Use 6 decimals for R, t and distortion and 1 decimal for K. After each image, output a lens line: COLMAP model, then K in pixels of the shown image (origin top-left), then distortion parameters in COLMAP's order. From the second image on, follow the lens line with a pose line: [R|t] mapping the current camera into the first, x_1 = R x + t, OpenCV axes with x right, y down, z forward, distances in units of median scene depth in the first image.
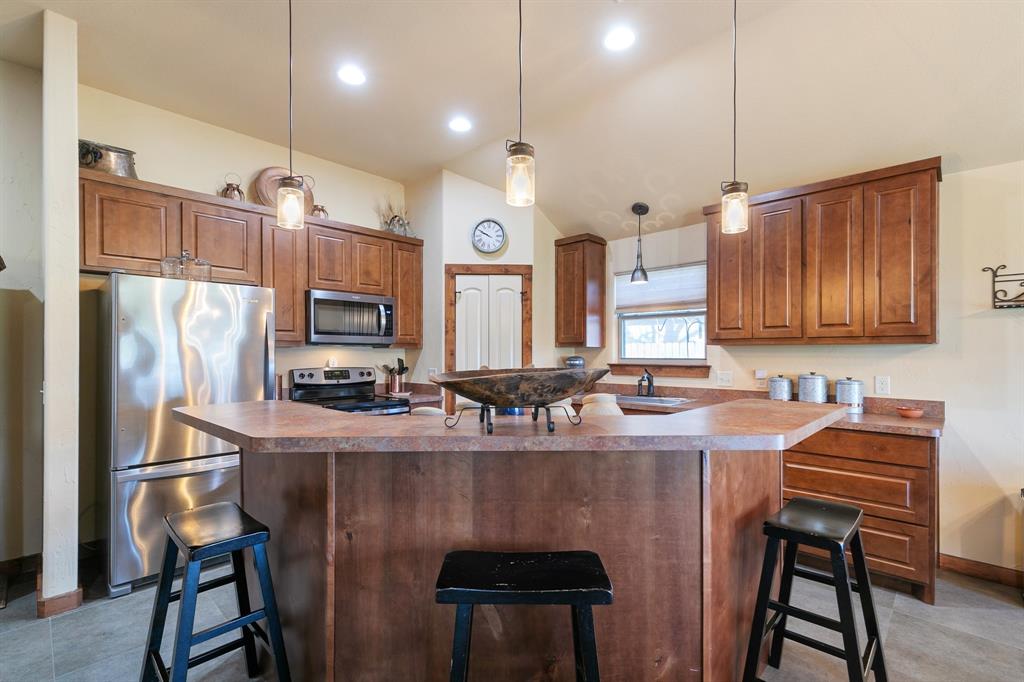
lens RADIAL K [[457.9, 0, 506.4], [0, 457.9, 352.4], [0, 0, 1]] dist [0.001408, 0.000071]
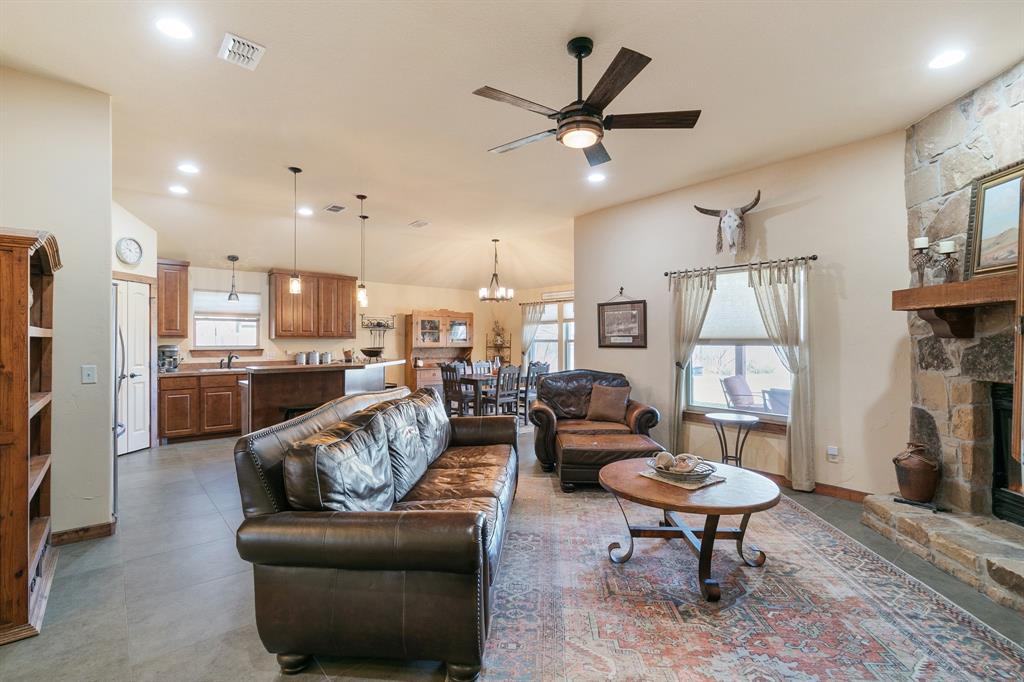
lens RADIAL K [[480.4, 0, 510.9], [0, 480.4, 337.0], [0, 0, 1]] dist [0.005621, -0.000225]
pose [[0.098907, 0.006680, 0.995074, -1.334574], [-0.002957, 0.999975, -0.006419, -0.010530], [-0.995092, -0.002308, 0.098924, -0.199821]]
